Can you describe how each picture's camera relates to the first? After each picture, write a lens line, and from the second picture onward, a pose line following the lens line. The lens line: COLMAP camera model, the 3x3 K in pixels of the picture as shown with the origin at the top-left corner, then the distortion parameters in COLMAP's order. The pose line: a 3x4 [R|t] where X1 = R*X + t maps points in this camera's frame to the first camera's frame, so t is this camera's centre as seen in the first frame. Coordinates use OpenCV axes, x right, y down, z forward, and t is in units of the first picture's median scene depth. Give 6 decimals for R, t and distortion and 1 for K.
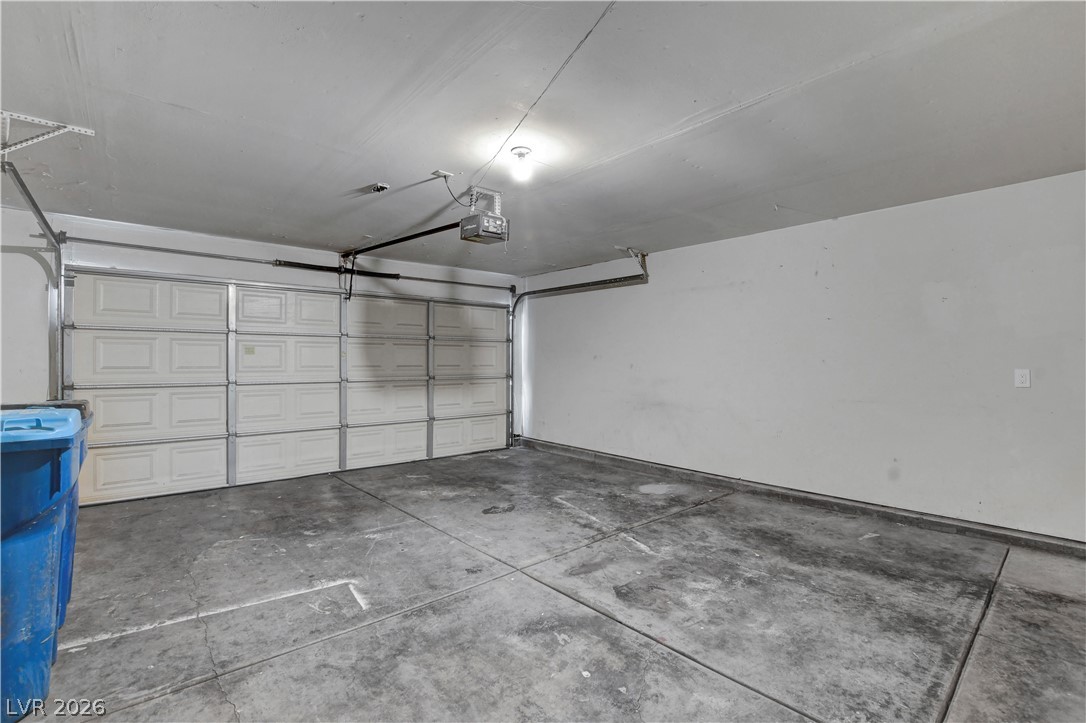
lens RADIAL K [[508.7, 0, 546.1], [0, 508.7, 347.7], [0, 0, 1]] dist [-0.028085, 0.000532]
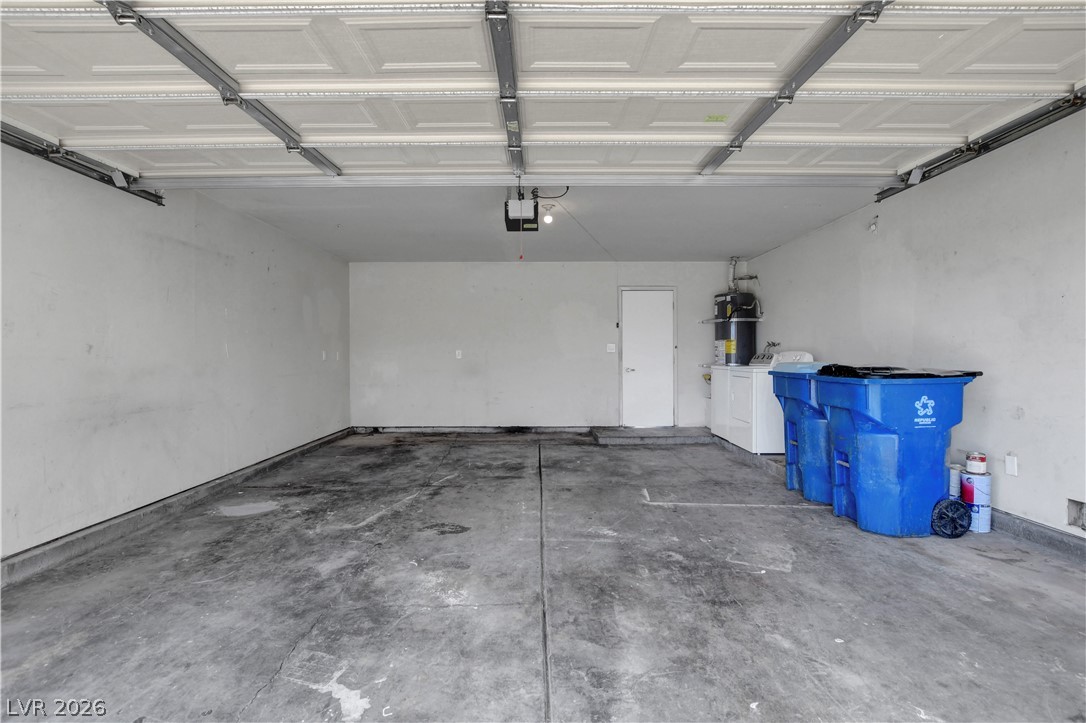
lens RADIAL K [[508.7, 0, 546.1], [0, 508.7, 347.7], [0, 0, 1]] dist [-0.028085, 0.000532]
pose [[-0.771053, 0.012584, 0.636647, -0.745492], [-0.009771, 0.999453, -0.031590, 0.068359], [-0.636696, -0.030578, -0.770508, 1.587787]]
